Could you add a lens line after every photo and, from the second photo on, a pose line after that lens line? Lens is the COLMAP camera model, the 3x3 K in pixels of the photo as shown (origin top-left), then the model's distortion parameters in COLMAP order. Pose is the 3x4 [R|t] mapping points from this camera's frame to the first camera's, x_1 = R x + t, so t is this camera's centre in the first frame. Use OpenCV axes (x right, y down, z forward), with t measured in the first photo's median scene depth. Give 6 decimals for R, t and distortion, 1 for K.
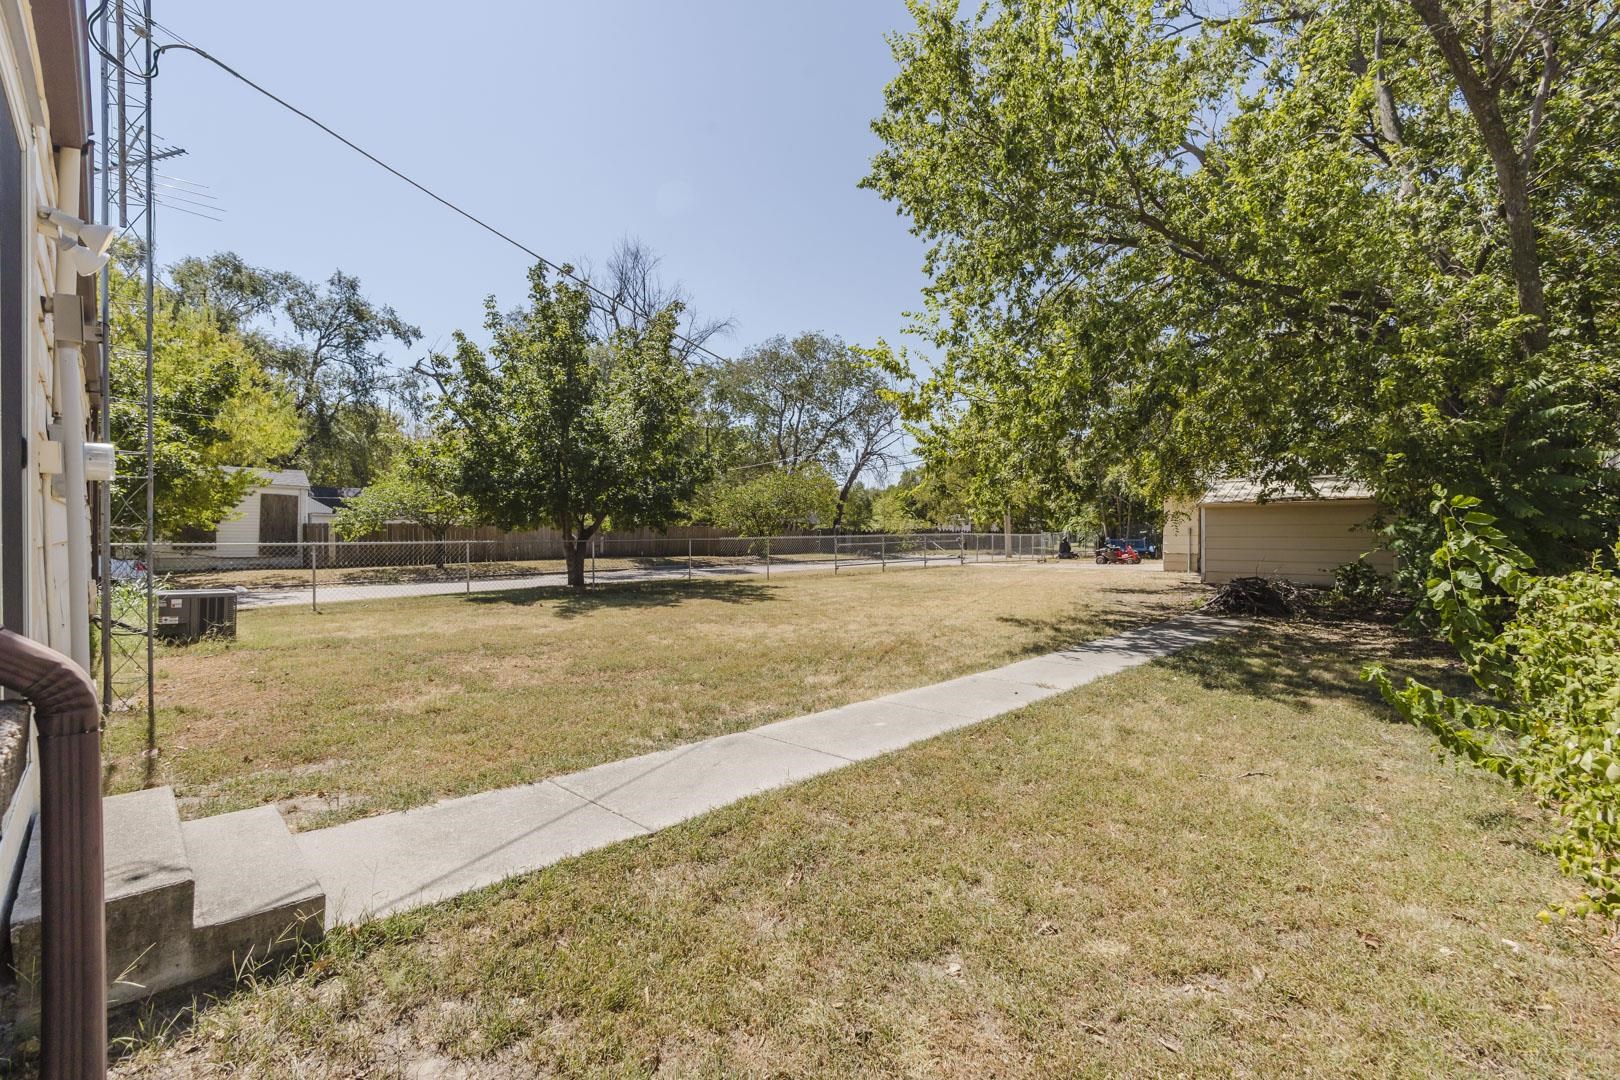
lens RADIAL K [[696.7, 0, 808.2], [0, 696.7, 536.2], [0, 0, 1]] dist [-0.008677, 0.000164]
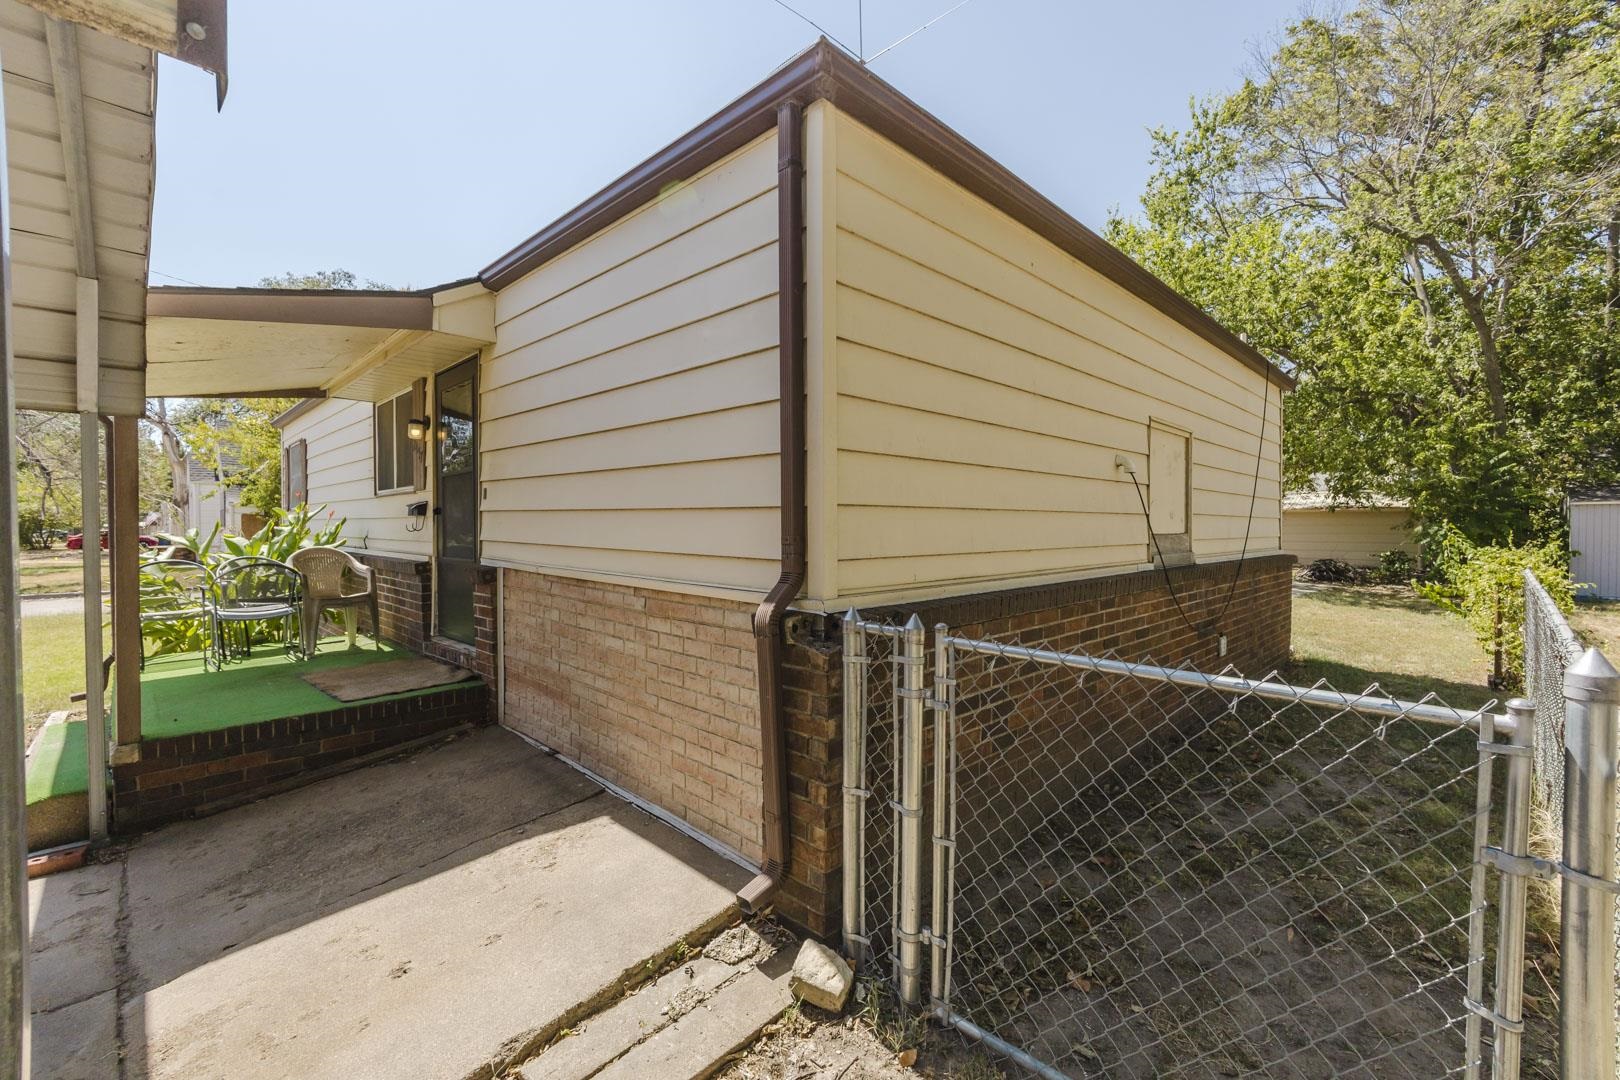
lens RADIAL K [[696.7, 0, 808.1], [0, 696.7, 534.4], [0, 0, 1]] dist [-0.008677, 0.000164]
pose [[0.999877, 0.005468, -0.014733, -0.581973], [-0.005388, 0.999970, 0.005502, 0.002657], [0.014763, -0.005422, 0.999876, -0.662655]]
